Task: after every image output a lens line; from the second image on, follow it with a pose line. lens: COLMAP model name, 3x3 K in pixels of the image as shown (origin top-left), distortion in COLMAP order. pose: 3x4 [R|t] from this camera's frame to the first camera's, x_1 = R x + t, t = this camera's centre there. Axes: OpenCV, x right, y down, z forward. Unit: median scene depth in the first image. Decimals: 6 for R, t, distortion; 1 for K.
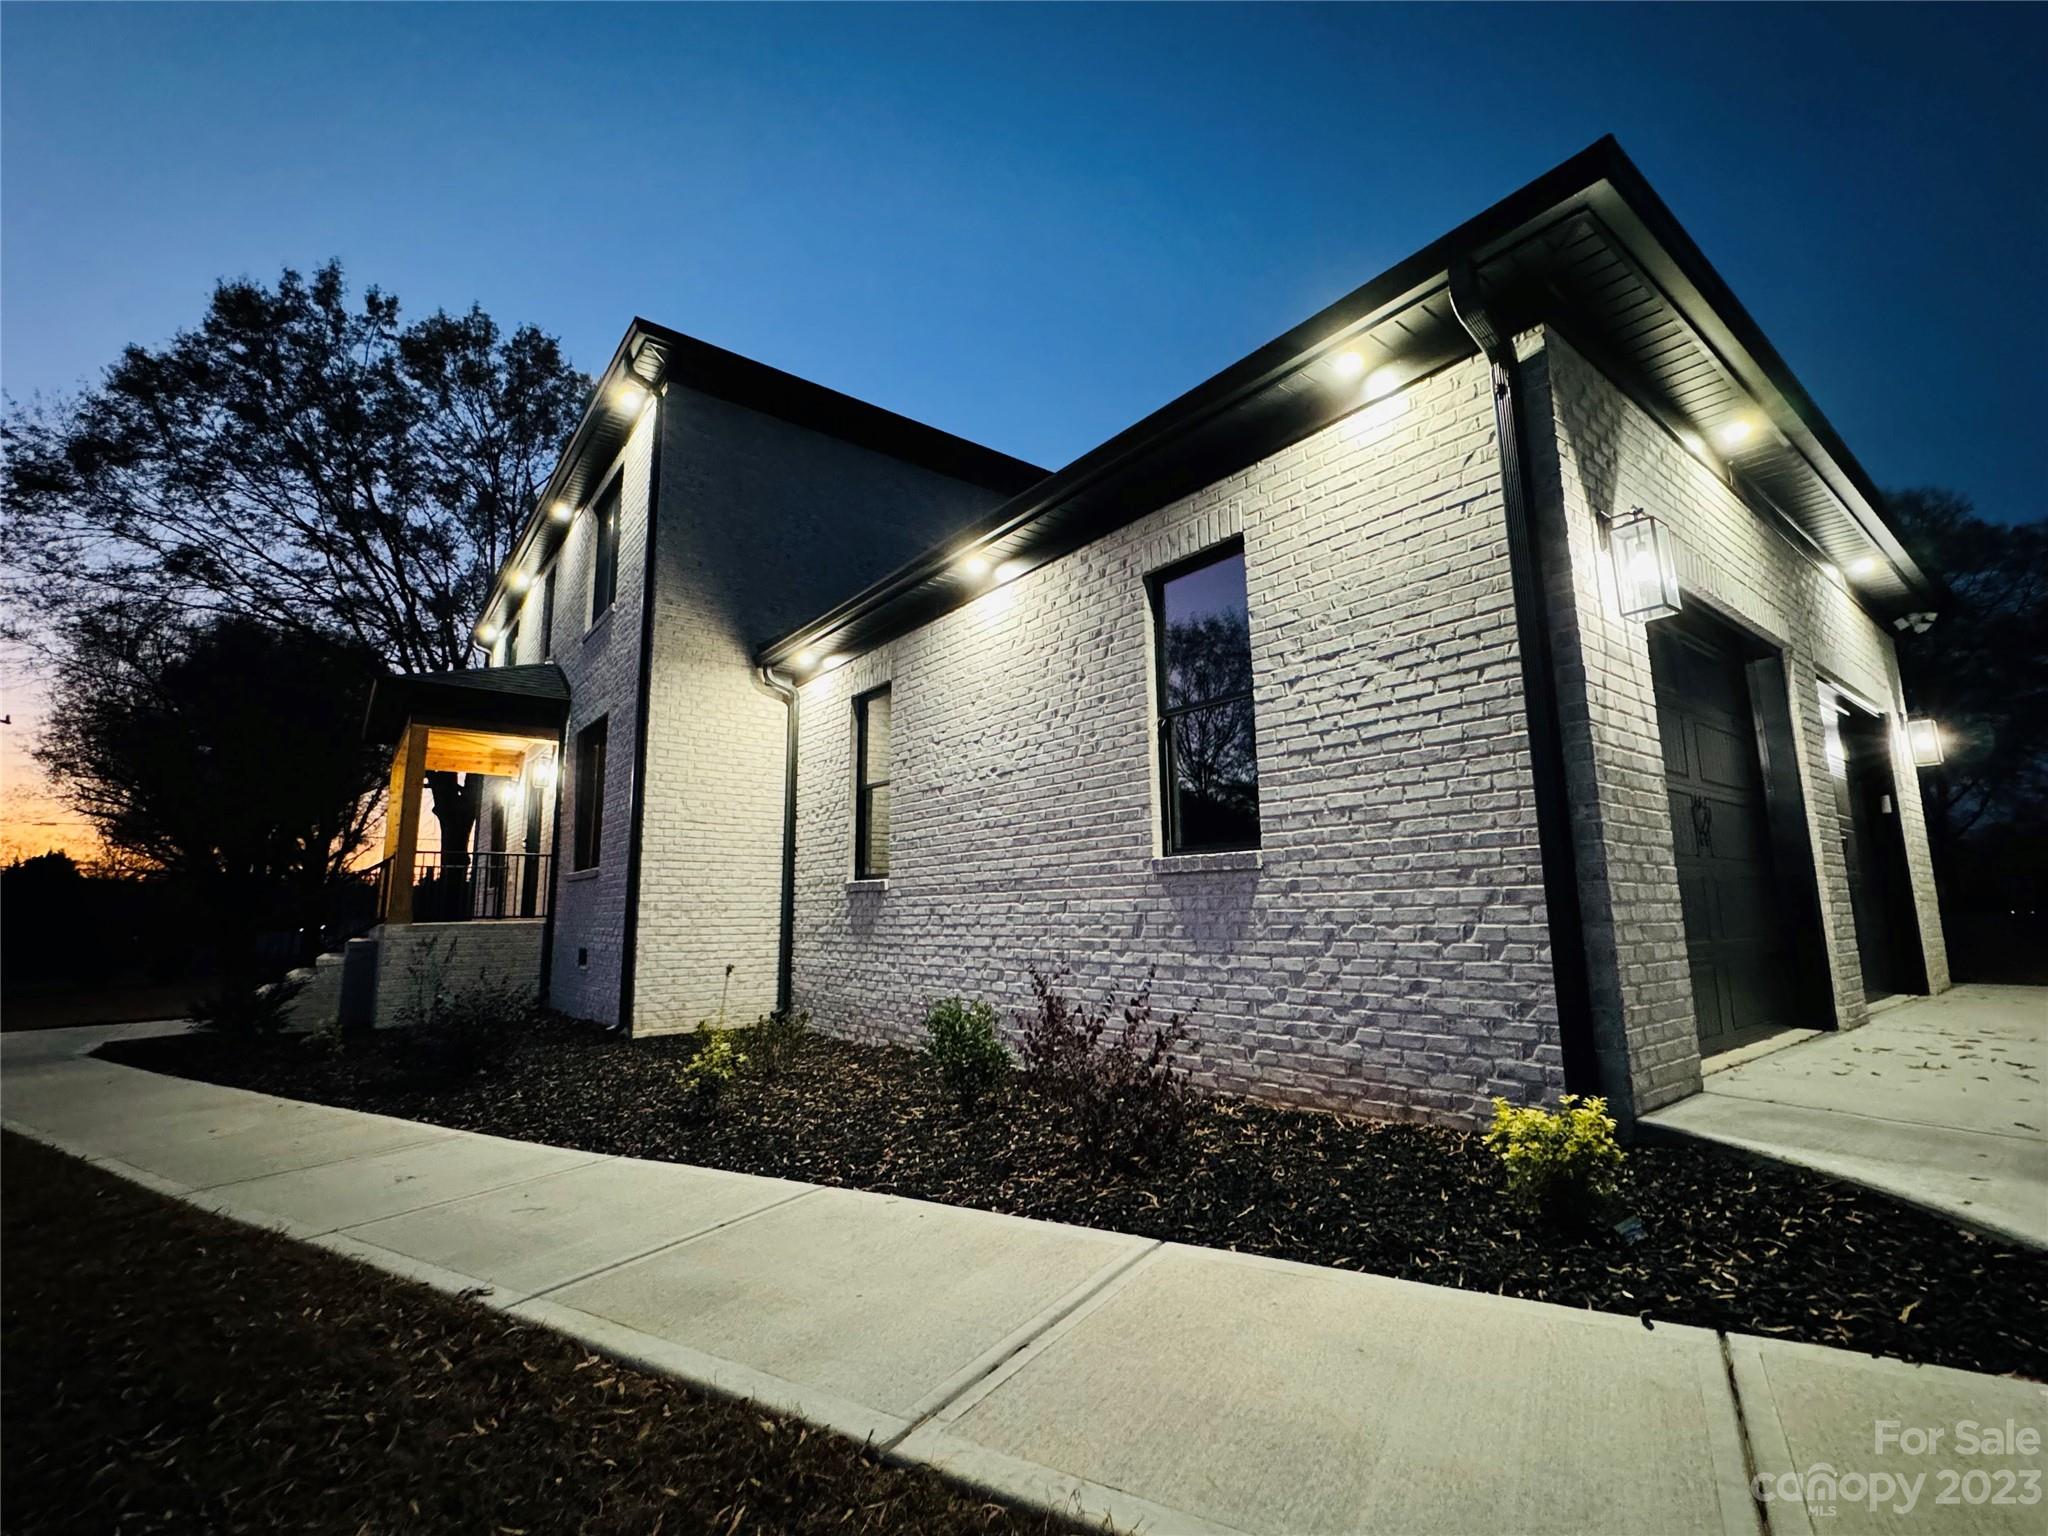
lens RADIAL K [[896.3, 0, 1024.0], [0, 896.3, 768.0], [0, 0, 1]] dist [0.000111, -0.000325]
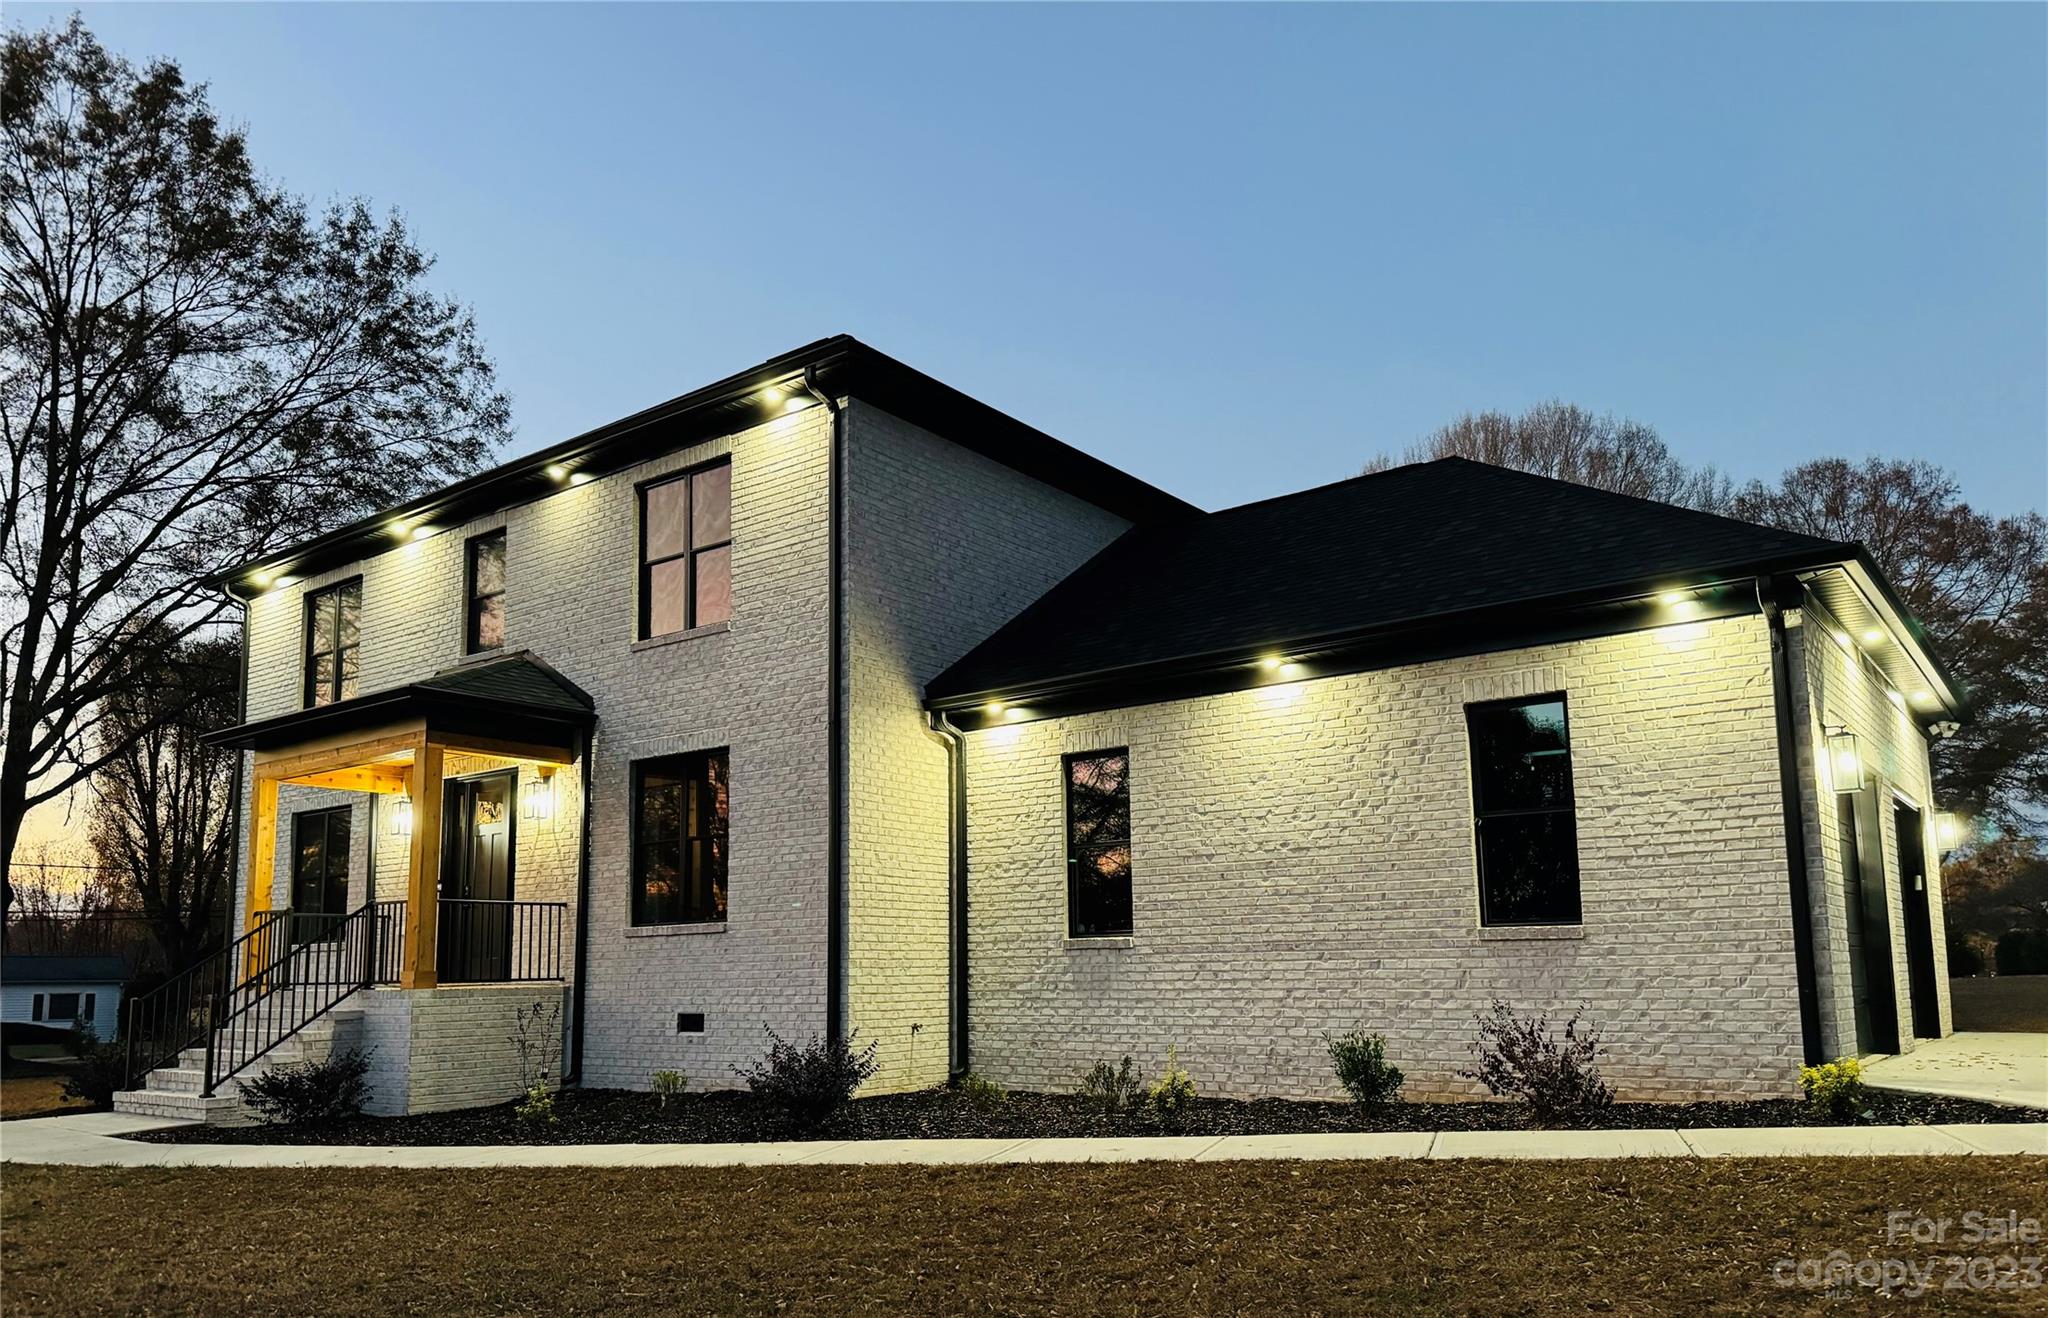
lens RADIAL K [[1442.8, 0, 1027.0], [0, 1442.8, 787.0], [0, 0, 1]] dist [0.183819, -0.353355]
pose [[0.966304, 0.030848, 0.255549, -0.988879], [-0.038402, 0.998959, 0.024623, -0.125224], [-0.254523, -0.033607, 0.966483, -0.846129]]
